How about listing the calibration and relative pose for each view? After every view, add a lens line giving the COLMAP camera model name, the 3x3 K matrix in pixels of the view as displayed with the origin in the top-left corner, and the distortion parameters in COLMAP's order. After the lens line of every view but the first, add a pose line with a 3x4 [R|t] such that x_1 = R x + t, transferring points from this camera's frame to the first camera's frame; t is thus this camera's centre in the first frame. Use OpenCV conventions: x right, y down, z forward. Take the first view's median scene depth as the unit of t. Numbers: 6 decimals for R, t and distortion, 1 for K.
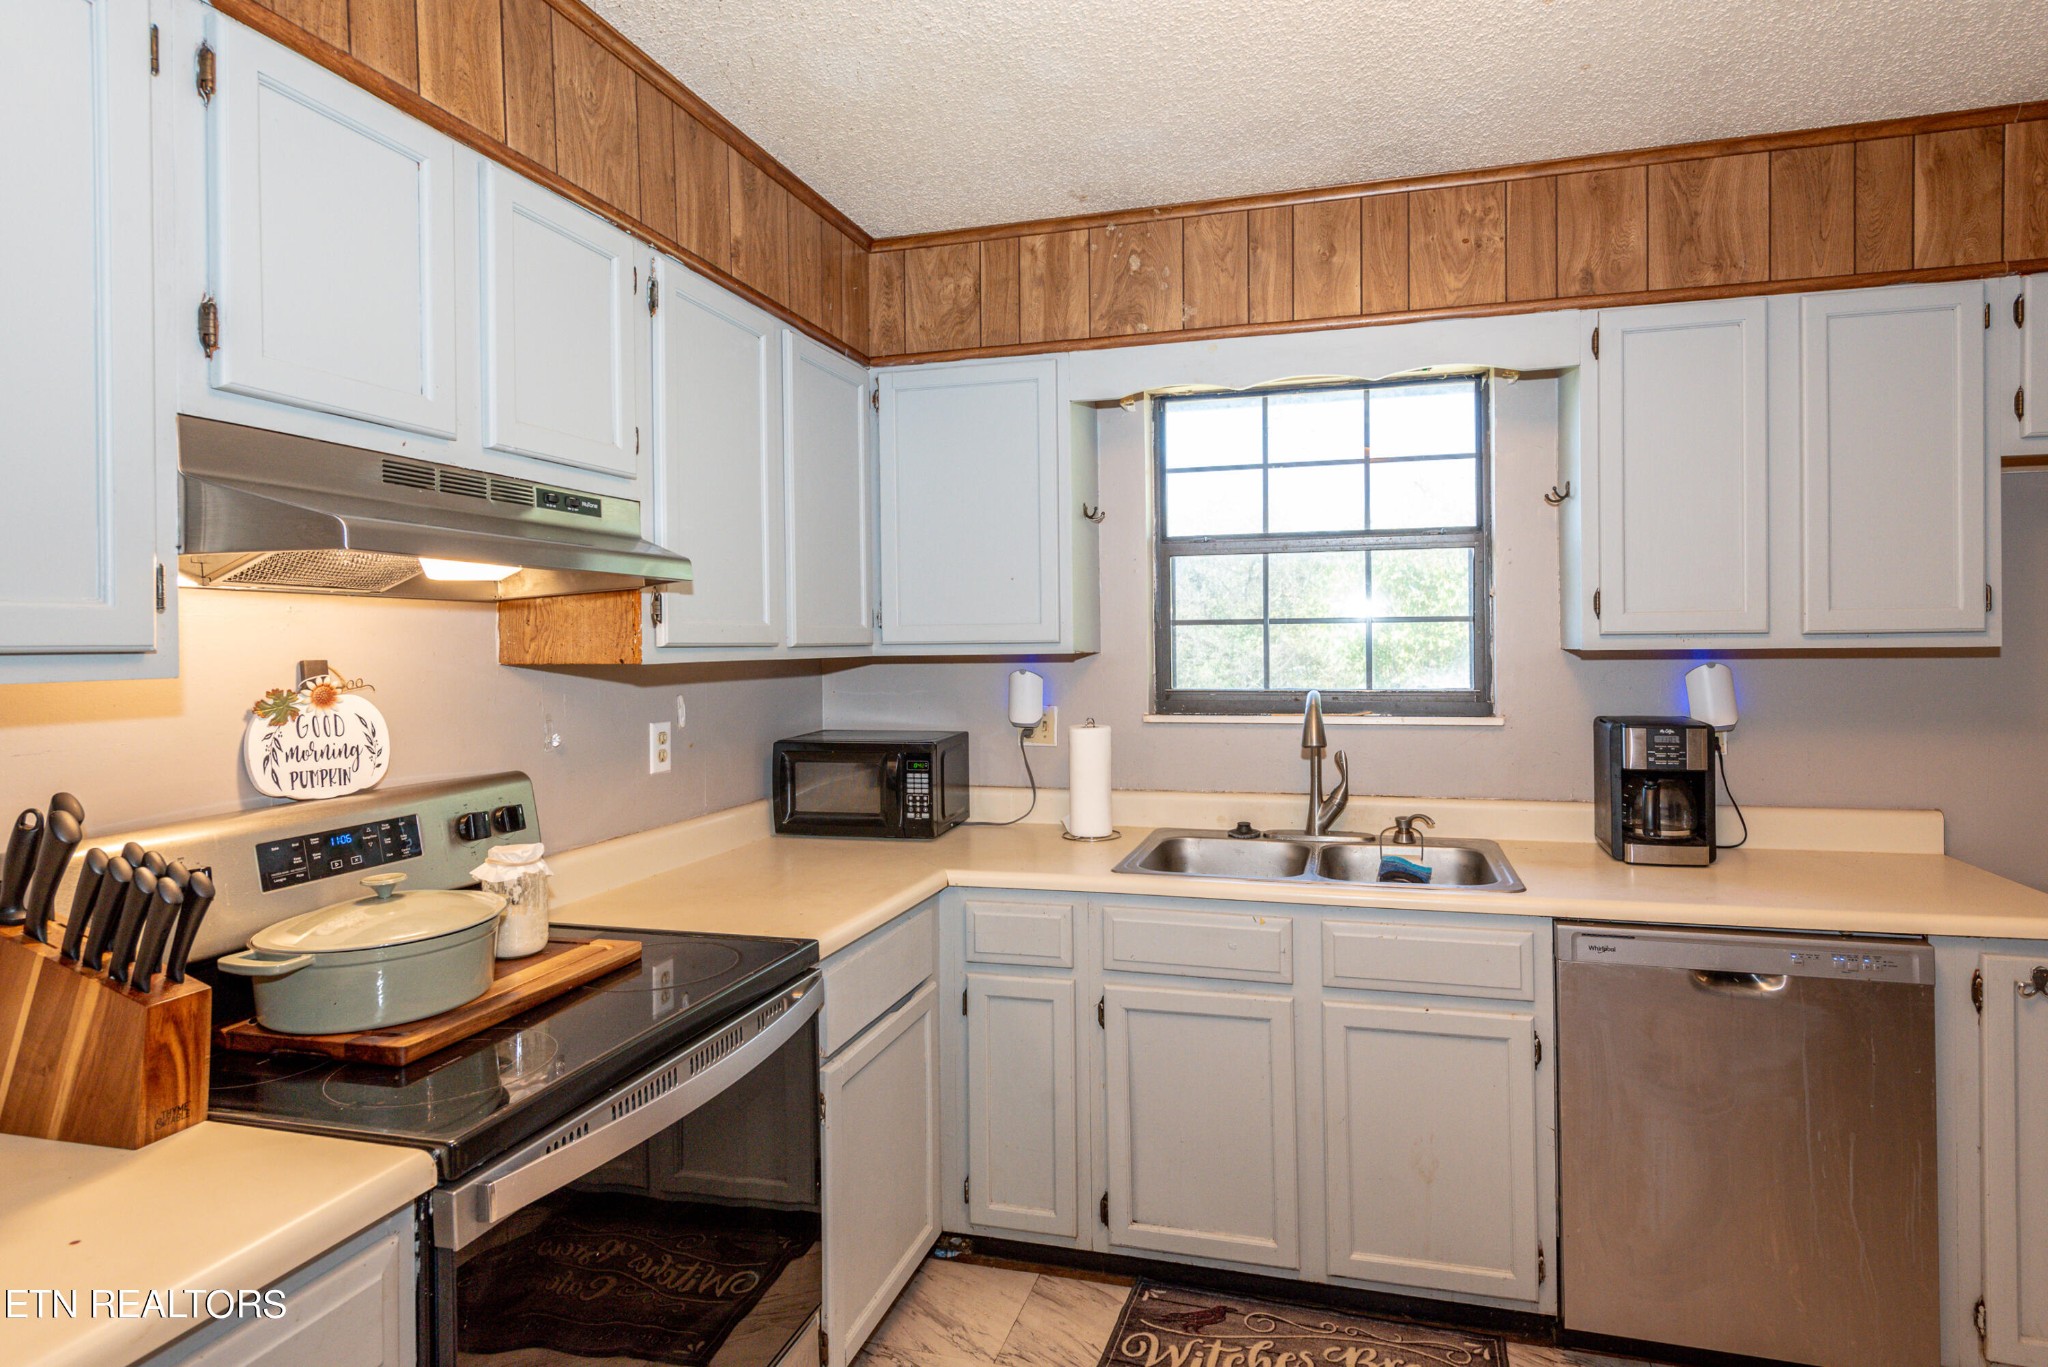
lens RADIAL K [[1071.2, 0, 1096.4], [0, 1071.2, 650.4], [0, 0, 1]] dist [0.012518, -0.010641]
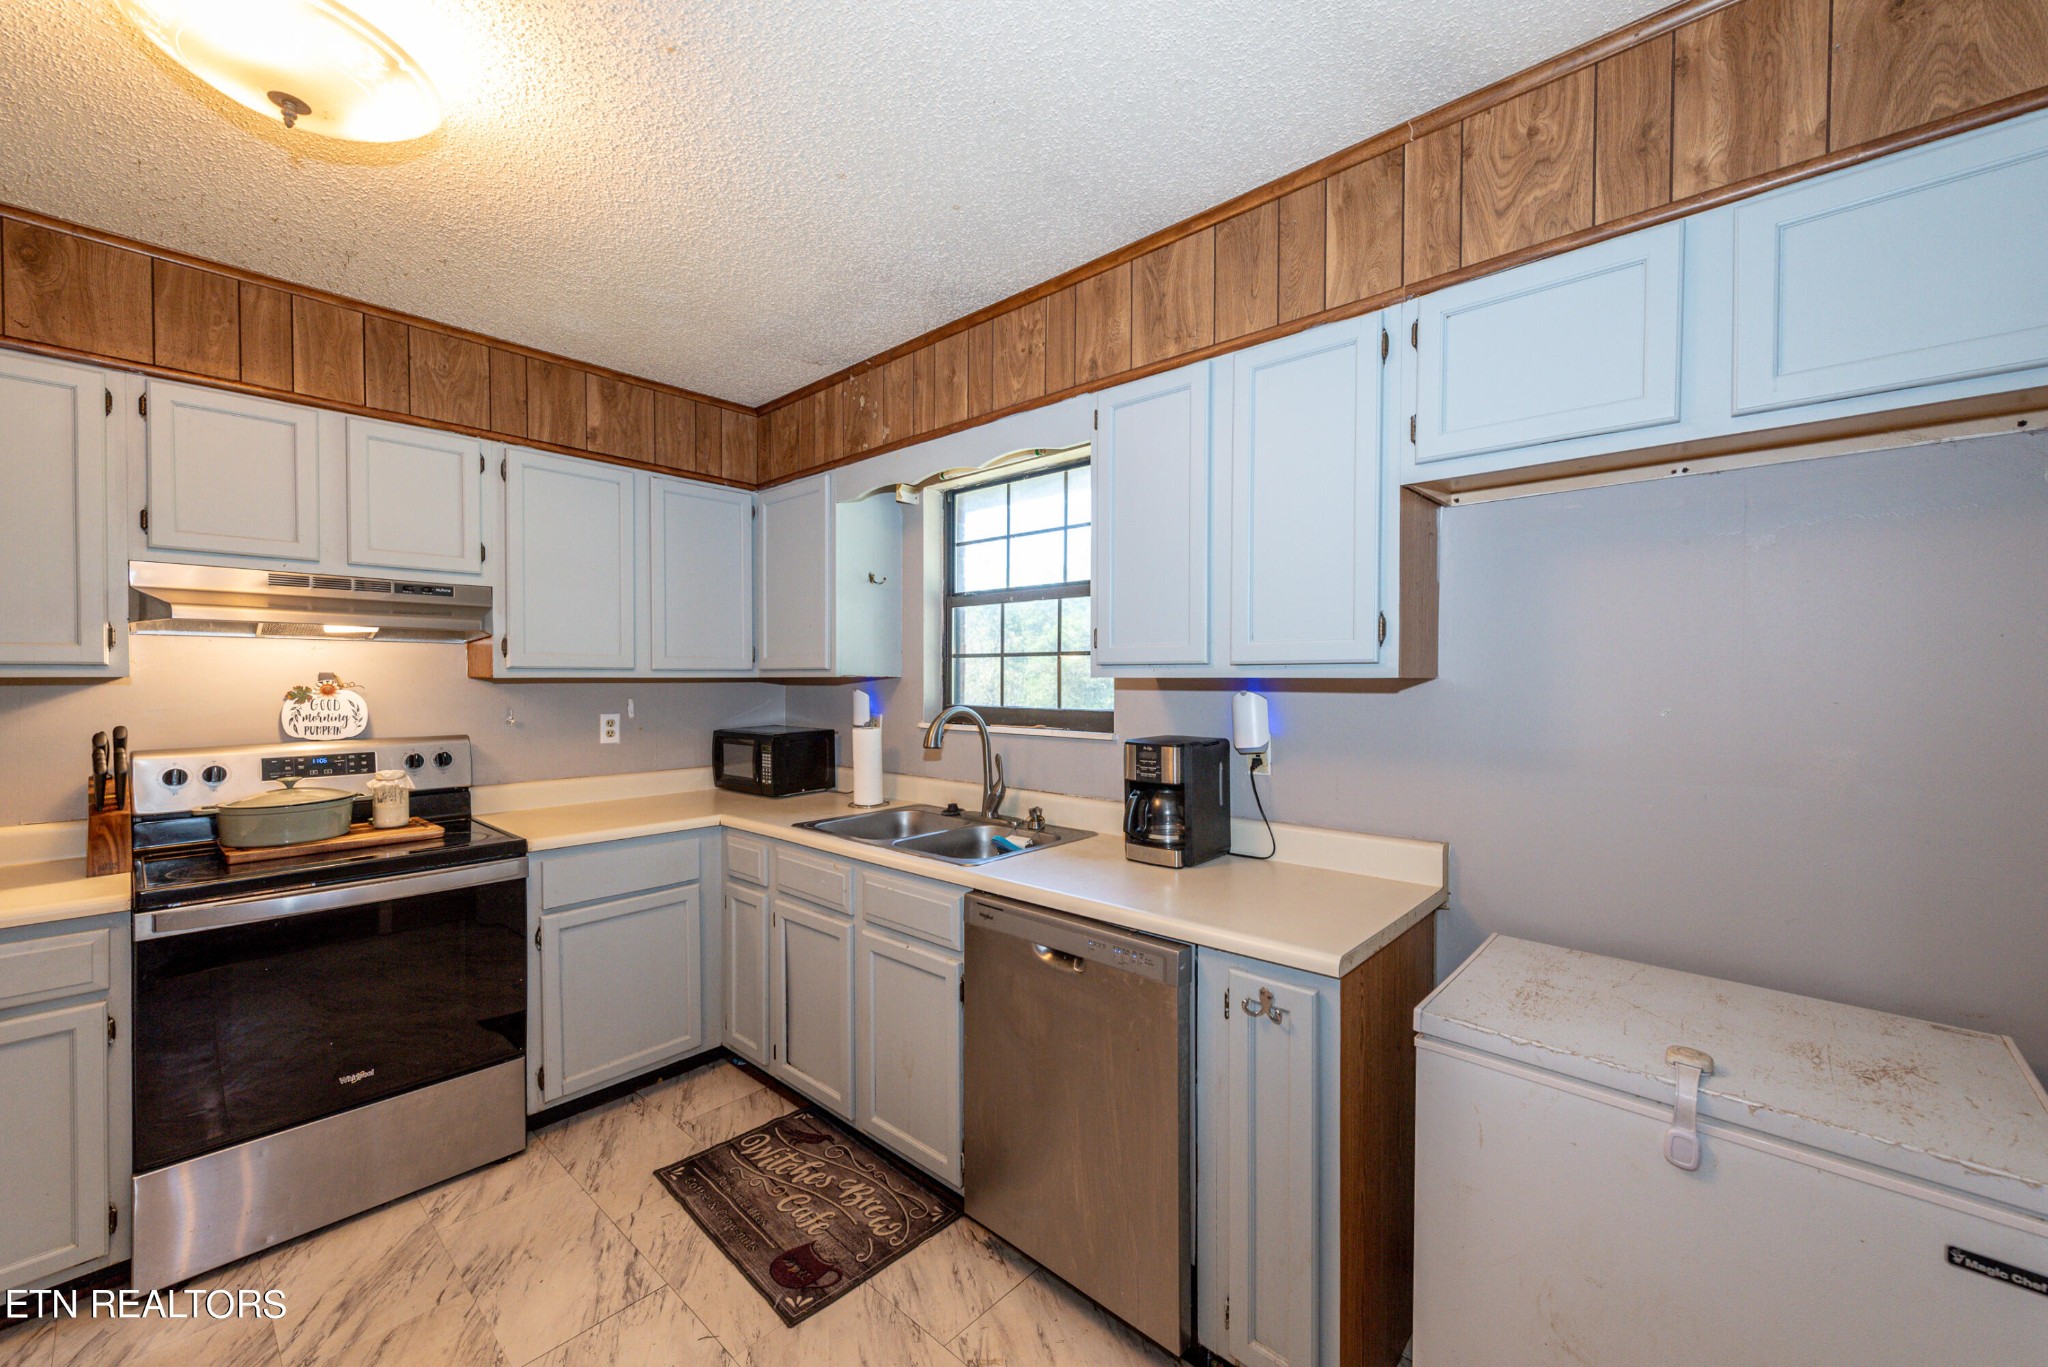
lens RADIAL K [[801.1, 0, 1030.8], [0, 801.1, 689.7], [0, 0, 1]] dist [0.009595, -0.004260]
pose [[0.891949, 0.018460, -0.451758, 0.809418], [-0.013279, 0.999805, 0.014635, 0.000976], [0.451940, -0.007054, 0.892020, 0.171524]]
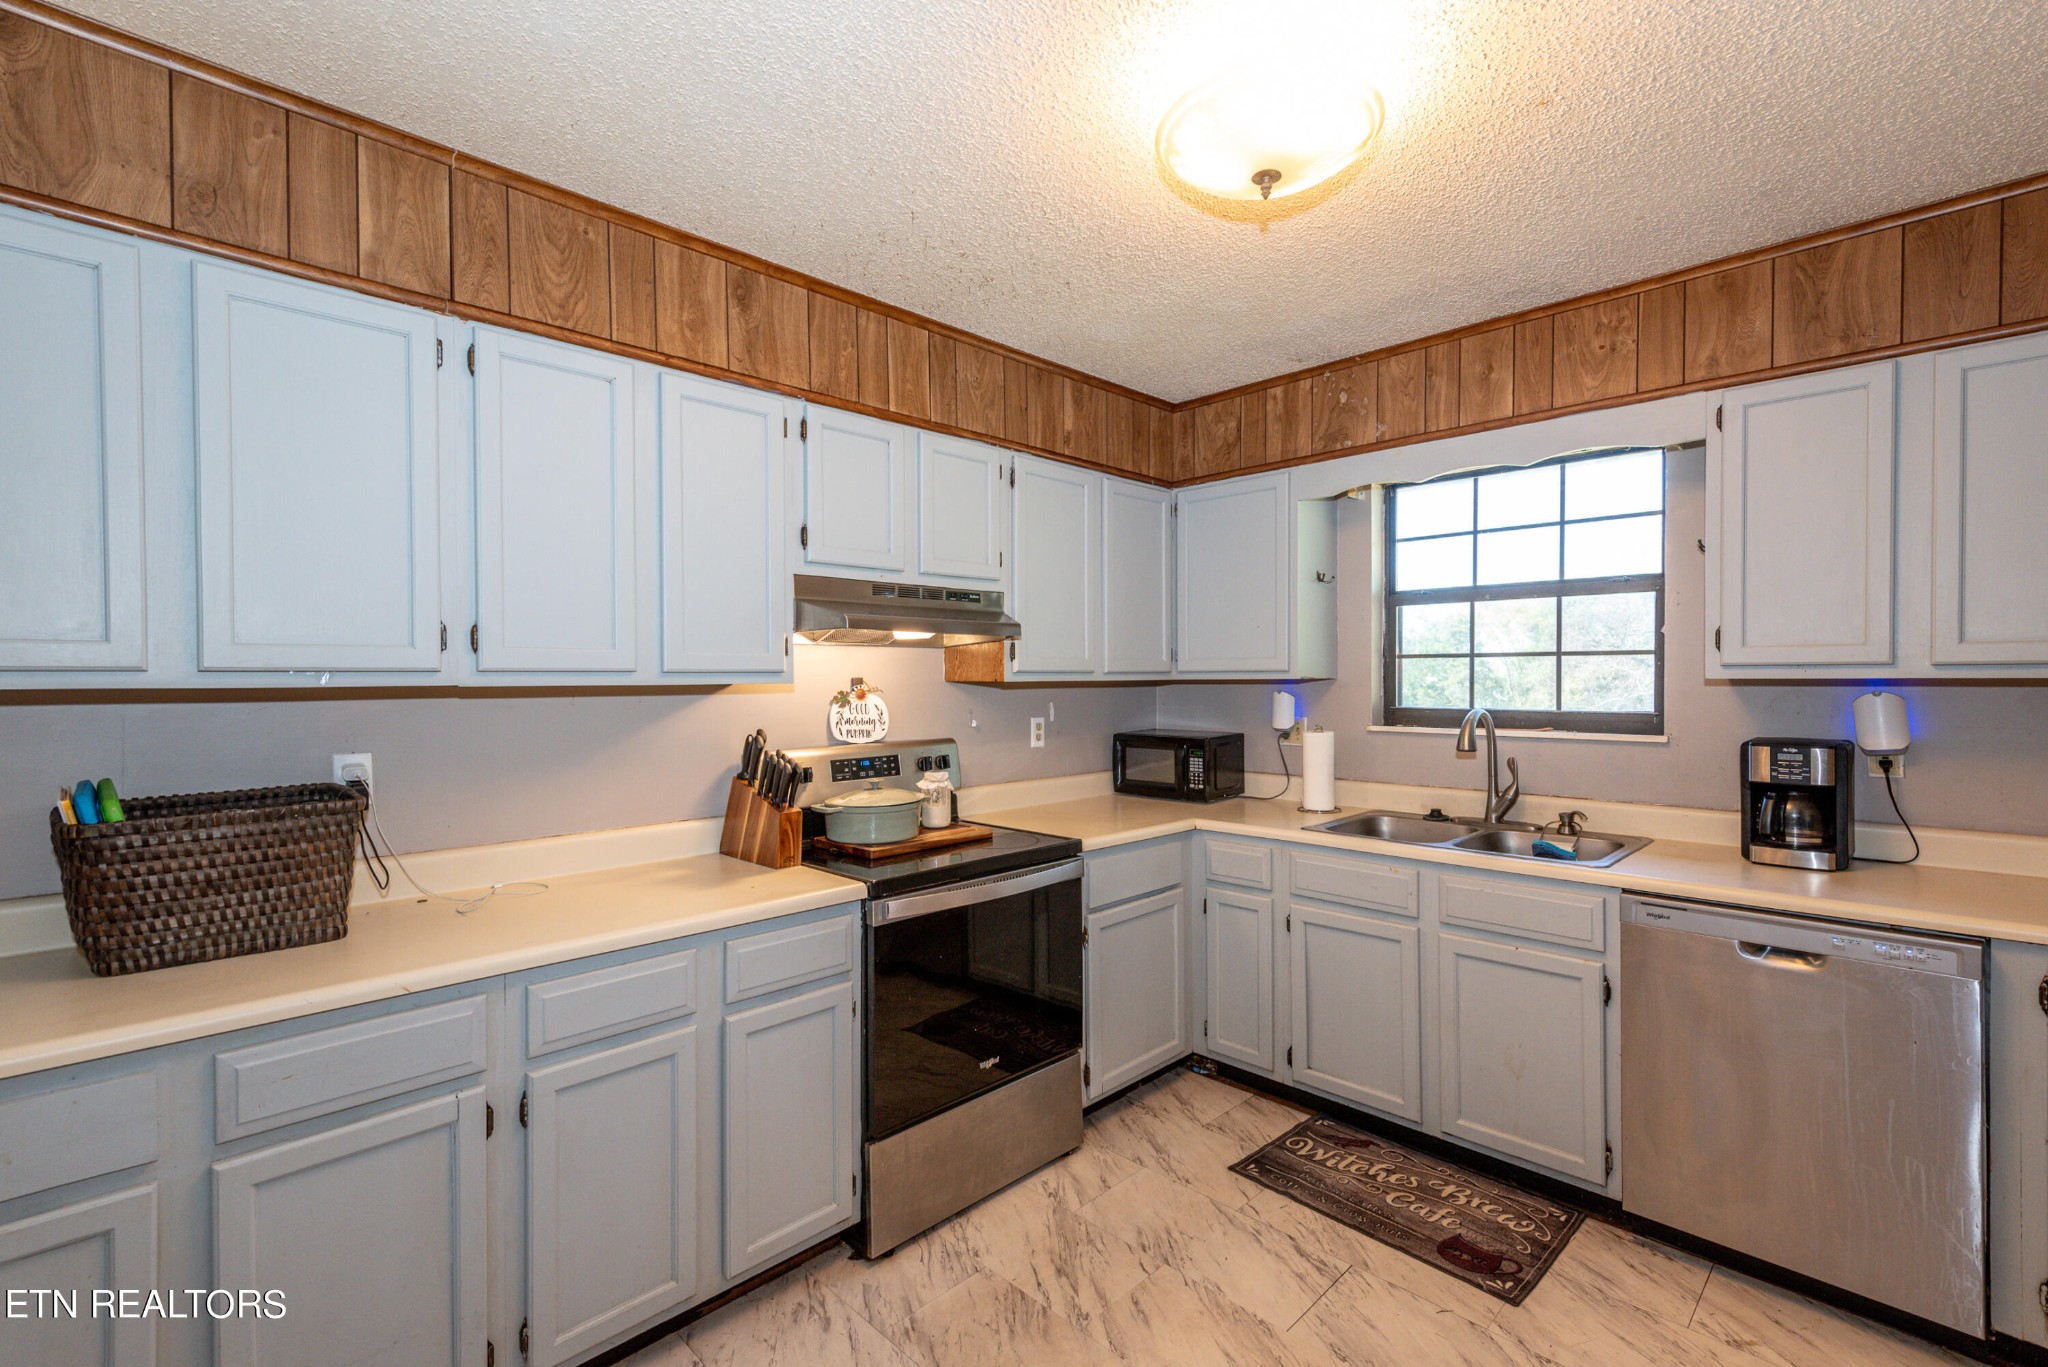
lens RADIAL K [[906.4, 0, 1028.0], [0, 906.4, 689.5], [0, 0, 1]] dist [0.000286, -0.000719]
pose [[0.859178, 0.013797, -0.511492, 0.326440], [-0.007869, 0.999874, 0.013752, 0.003761], [0.511617, -0.007790, 0.859178, -0.246385]]
